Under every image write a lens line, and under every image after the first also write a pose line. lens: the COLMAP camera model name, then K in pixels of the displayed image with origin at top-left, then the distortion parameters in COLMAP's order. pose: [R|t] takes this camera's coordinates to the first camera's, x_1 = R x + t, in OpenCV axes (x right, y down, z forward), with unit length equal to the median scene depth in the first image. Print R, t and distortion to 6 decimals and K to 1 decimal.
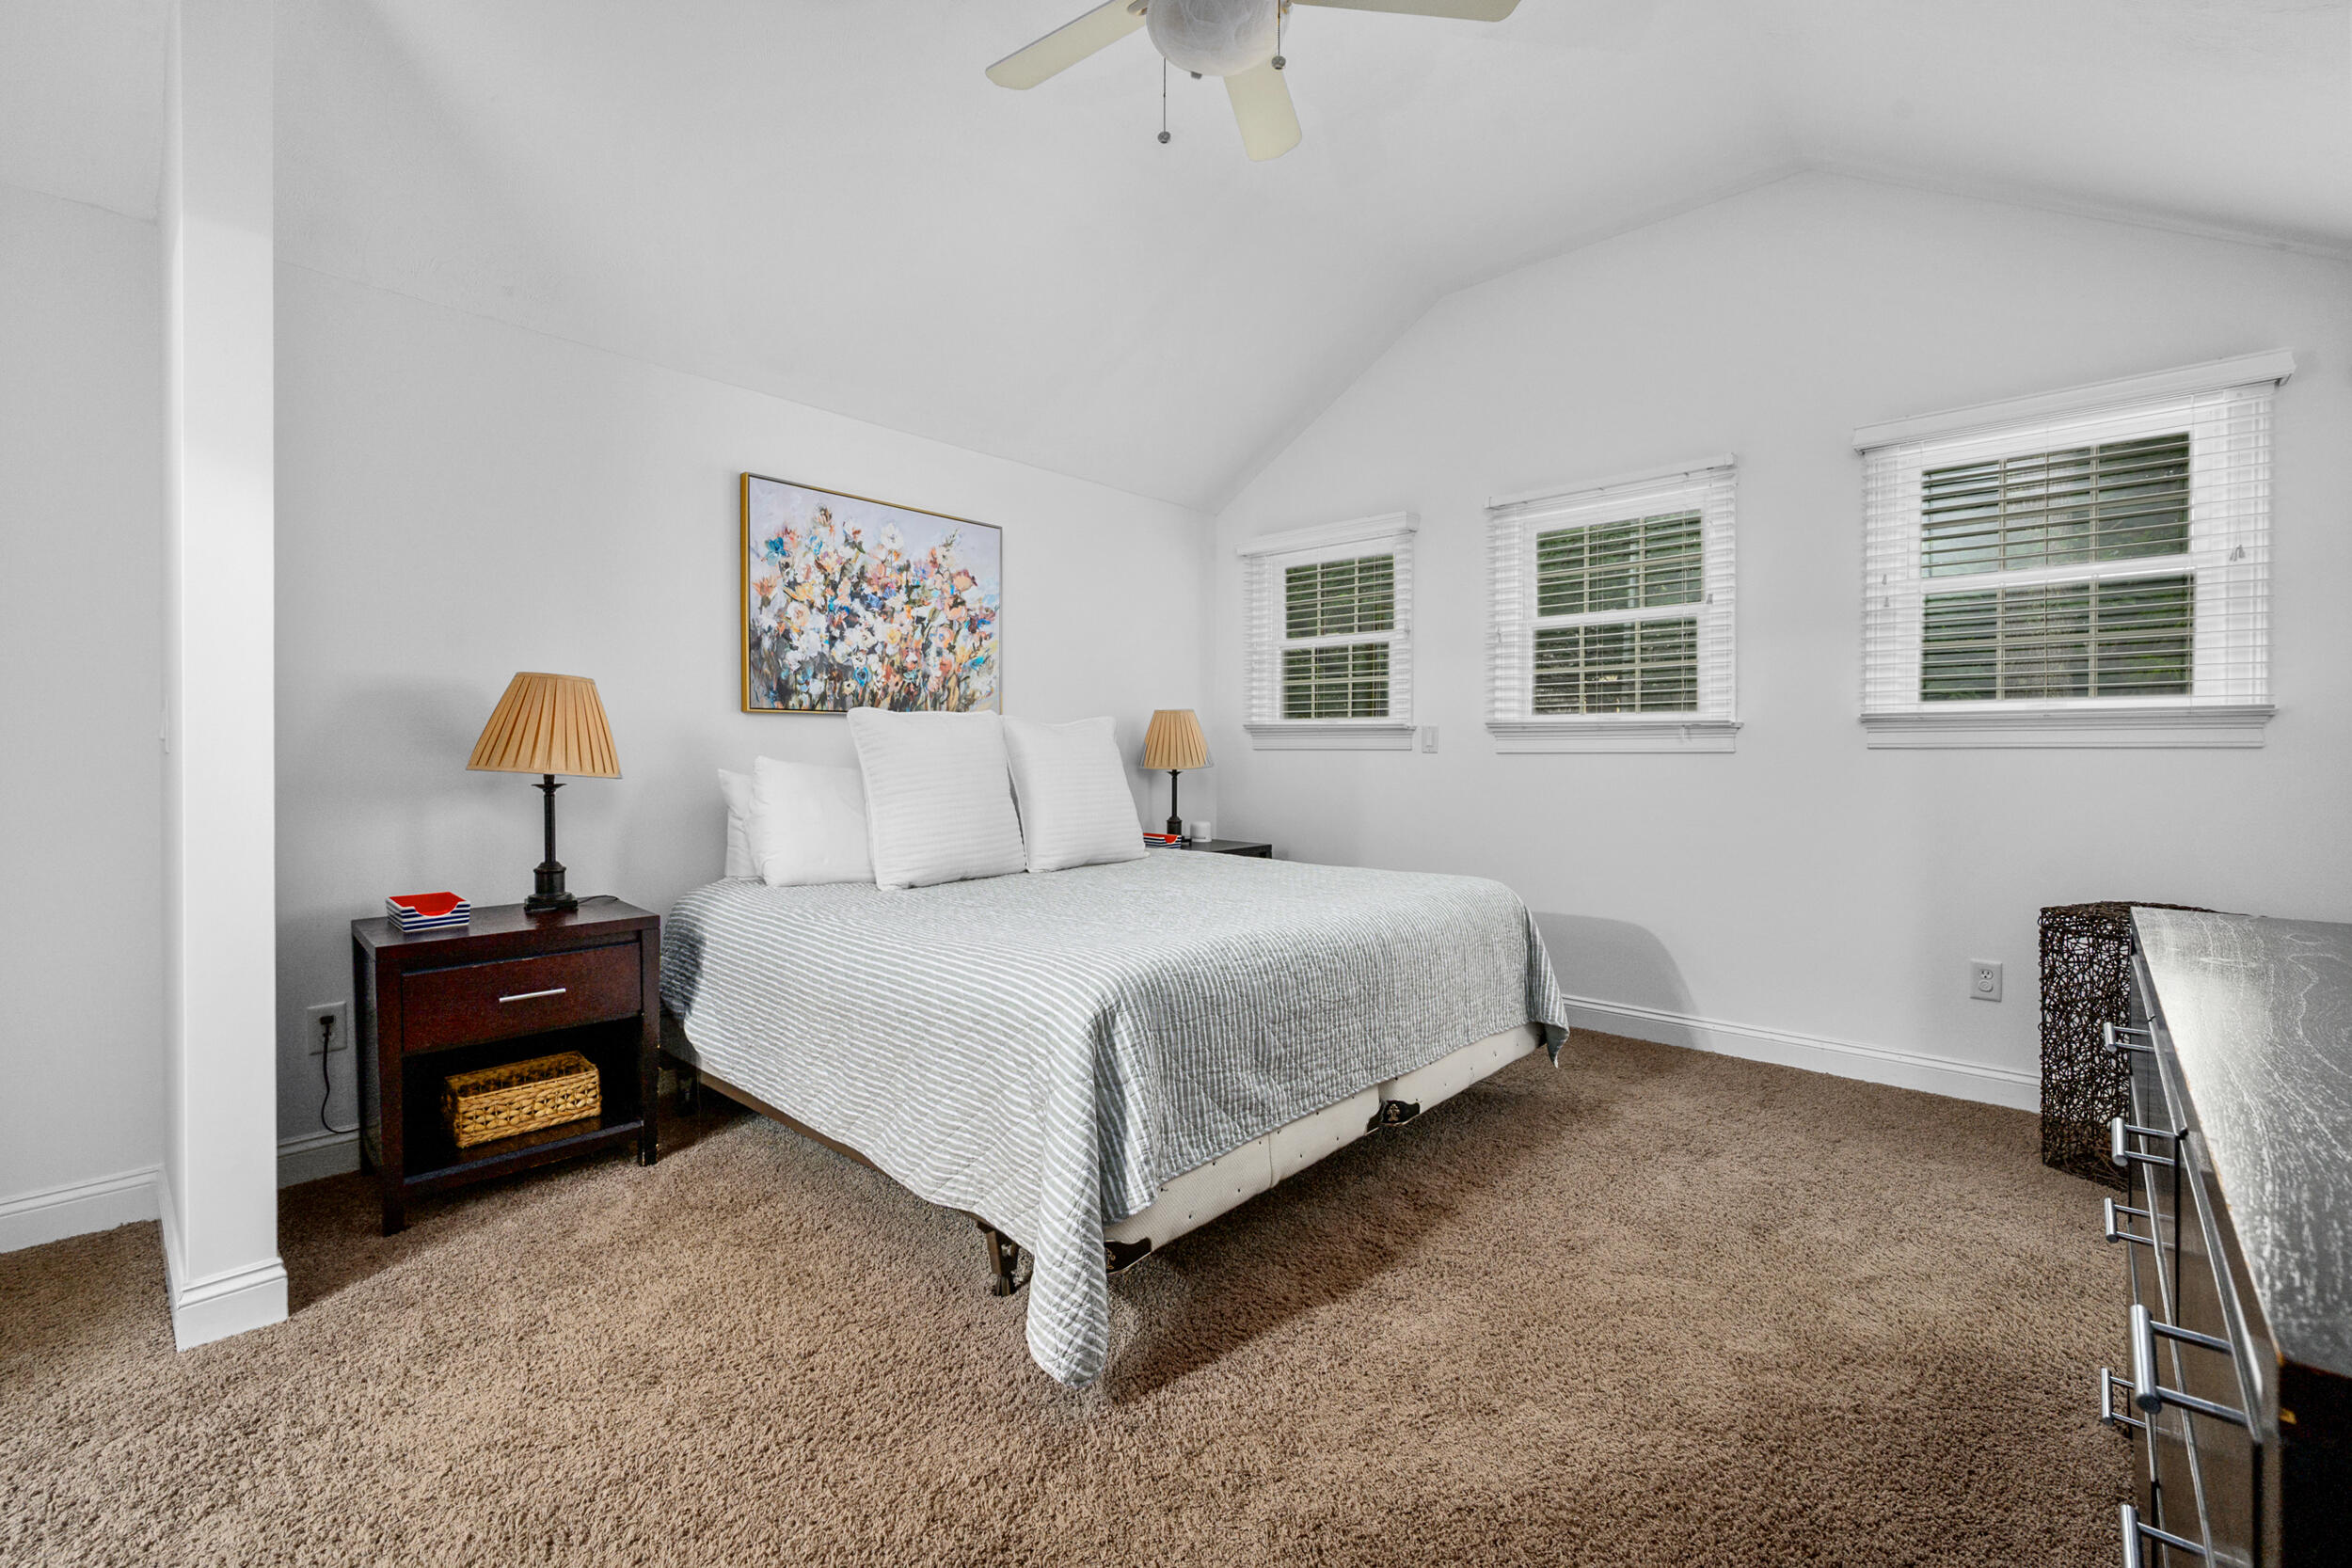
lens RADIAL K [[990.7, 0, 1169.9], [0, 990.7, 760.2], [0, 0, 1]] dist [-0.002138, 0.000349]
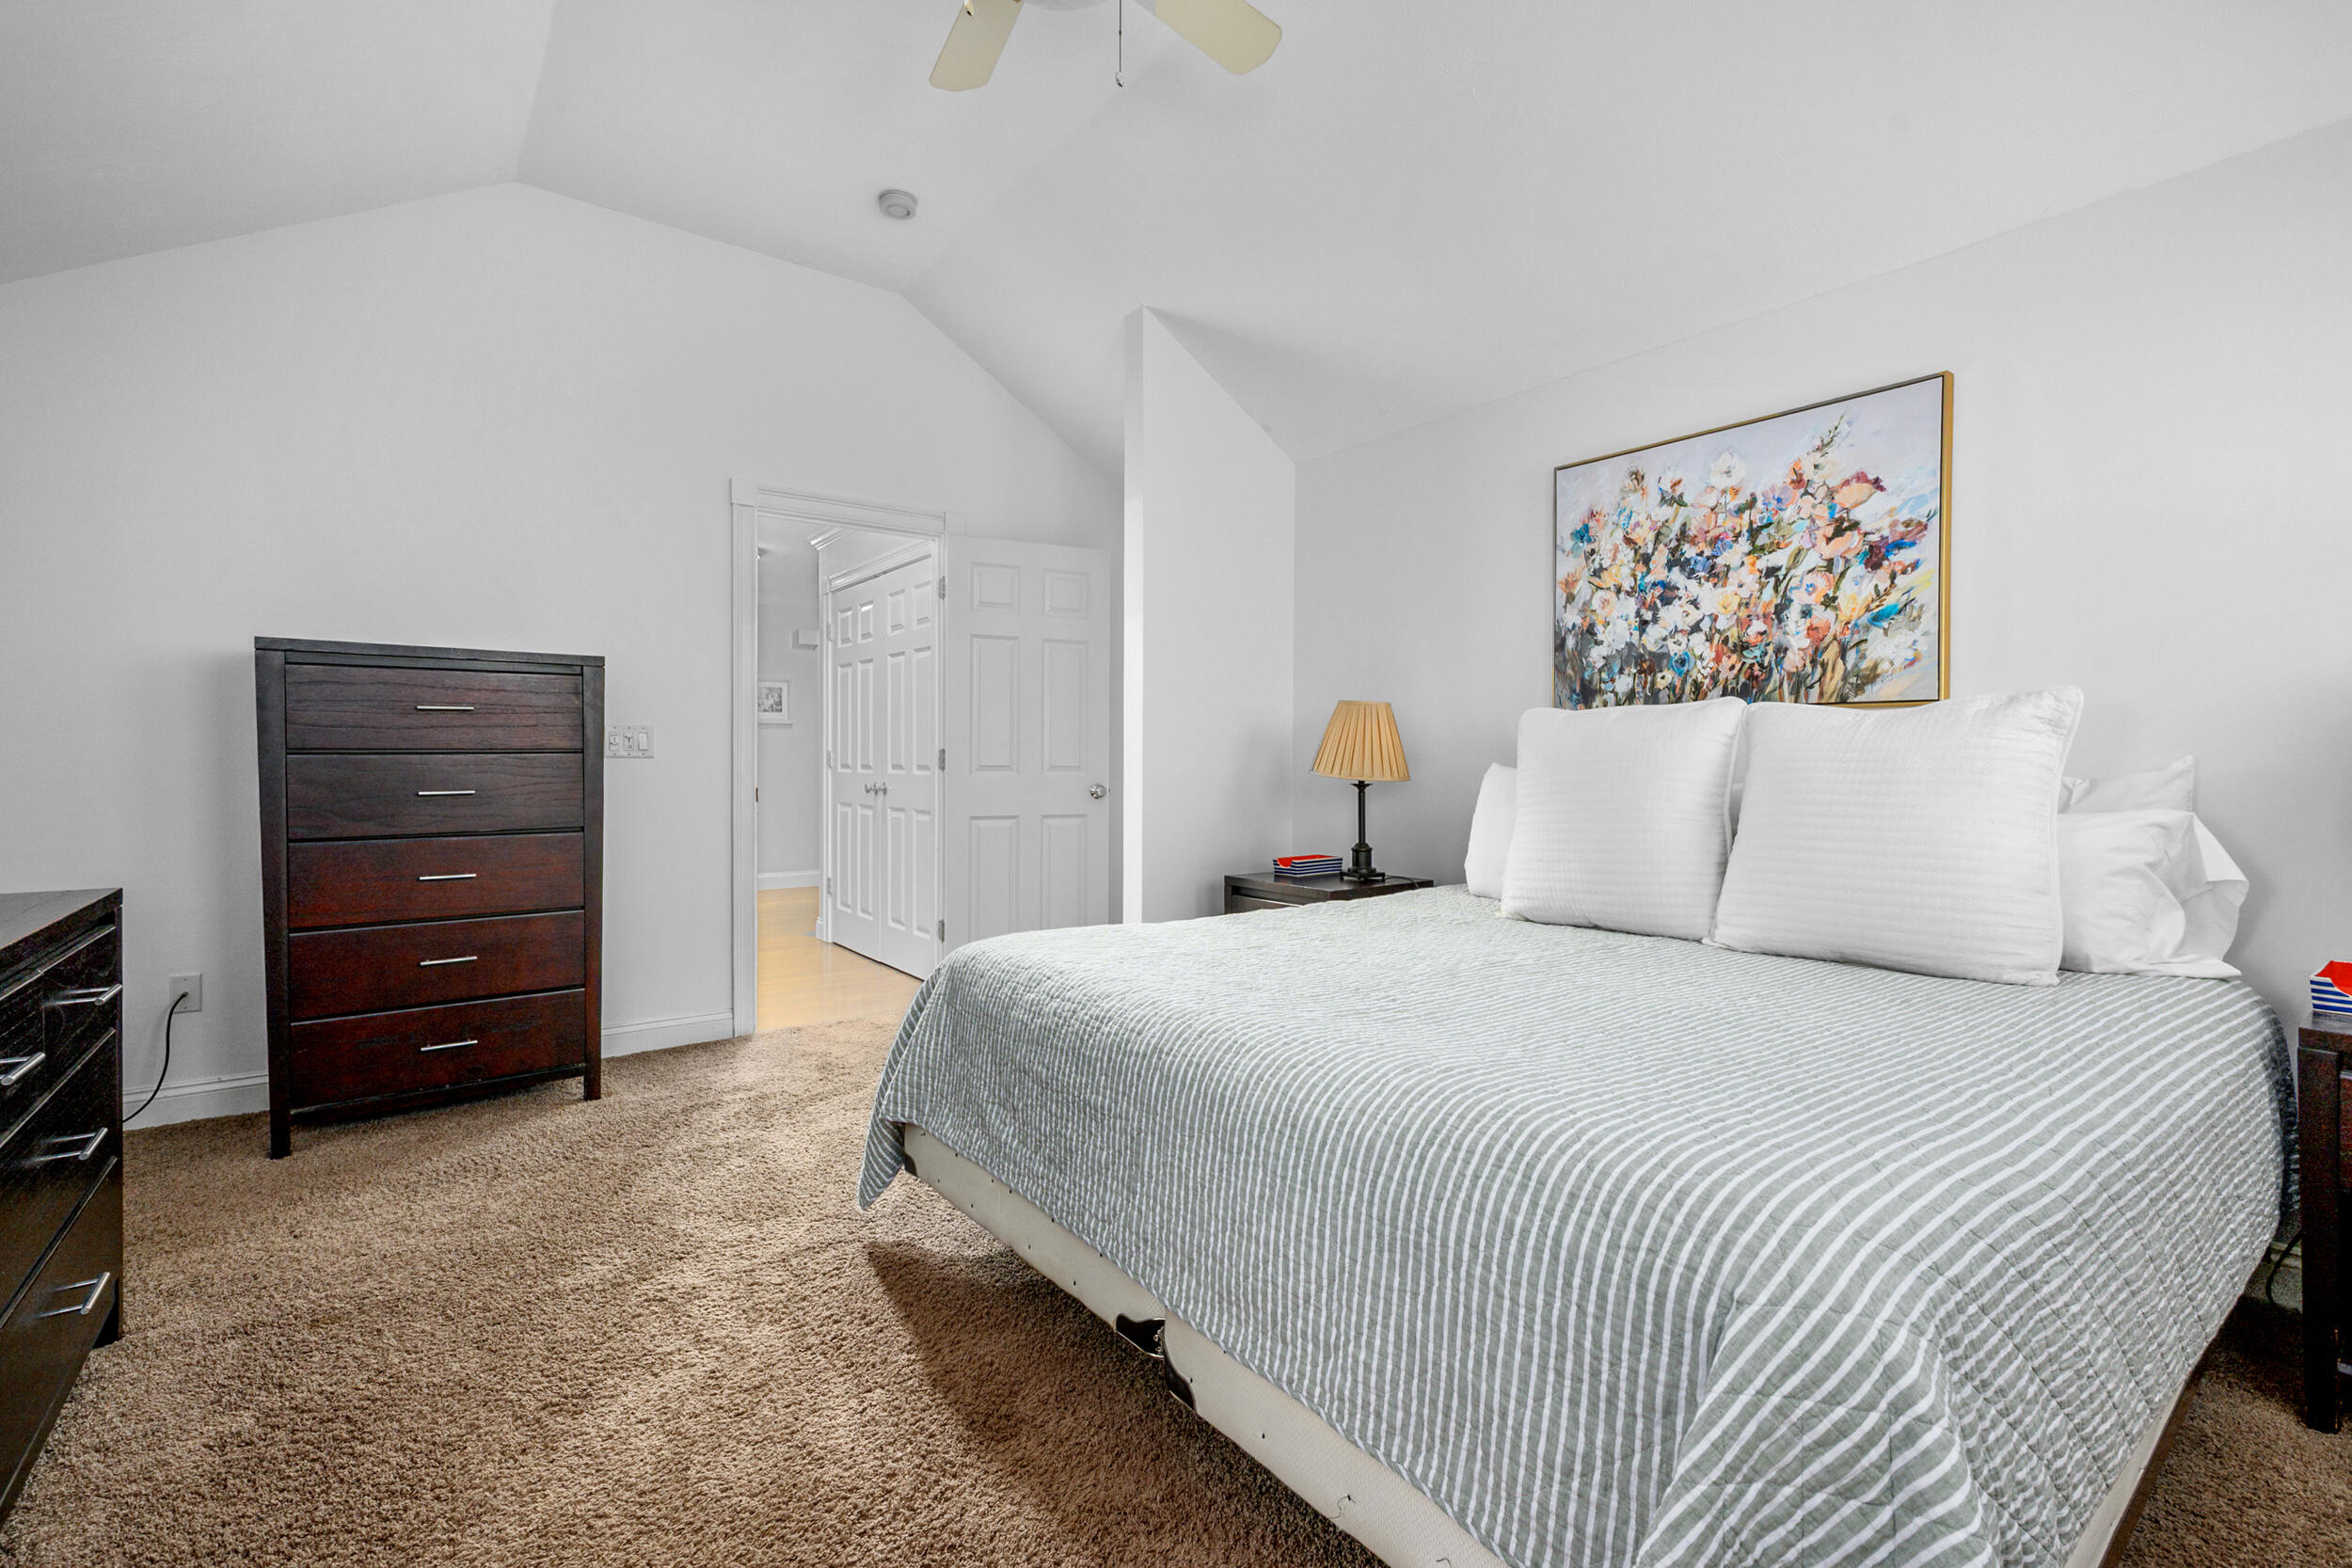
lens RADIAL K [[1031.1, 0, 1194.5], [0, 1031.1, 770.7], [0, 0, 1]] dist [0.001448, 0.000117]
pose [[-0.155836, 0.000458, -0.987783, 0.538290], [-0.017745, 0.999837, 0.003264, 0.004252], [0.987624, 0.018037, -0.155802, 0.719340]]
